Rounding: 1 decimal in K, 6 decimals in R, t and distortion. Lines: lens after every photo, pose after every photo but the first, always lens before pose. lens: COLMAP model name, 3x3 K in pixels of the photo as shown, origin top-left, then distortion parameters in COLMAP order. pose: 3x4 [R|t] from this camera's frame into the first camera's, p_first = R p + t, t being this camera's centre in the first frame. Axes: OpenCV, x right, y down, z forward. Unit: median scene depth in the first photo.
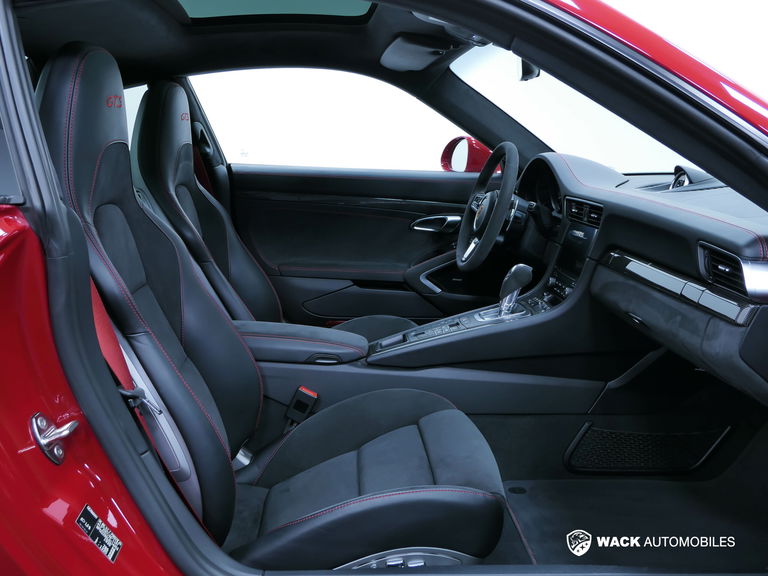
lens RADIAL K [[650.1, 0, 385.4], [0, 650.1, 288.1], [0, 0, 1]] dist [-0.003878, -0.005478]
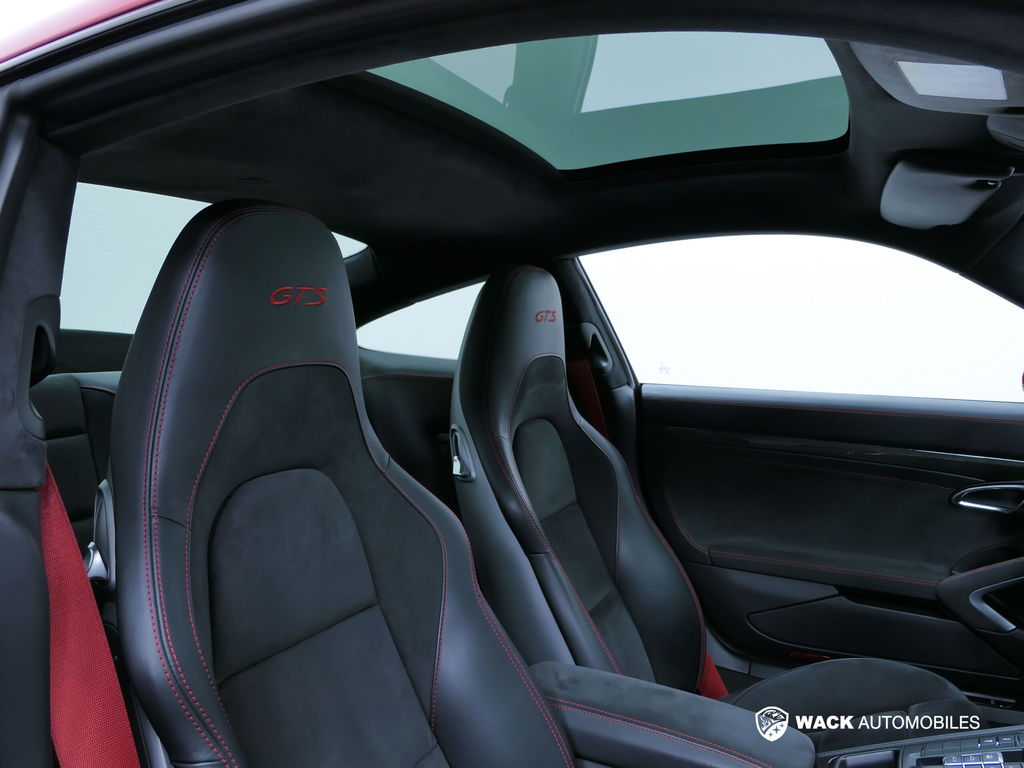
lens RADIAL K [[876.9, 0, 510.0], [0, 876.9, 385.6], [0, 0, 1]] dist [-0.016560, 0.018815]
pose [[0.890246, 0.013790, -0.455272, 0.043356], [-0.091766, 0.984475, -0.149623, -0.047160], [0.446141, 0.174980, 0.877690, 0.175220]]
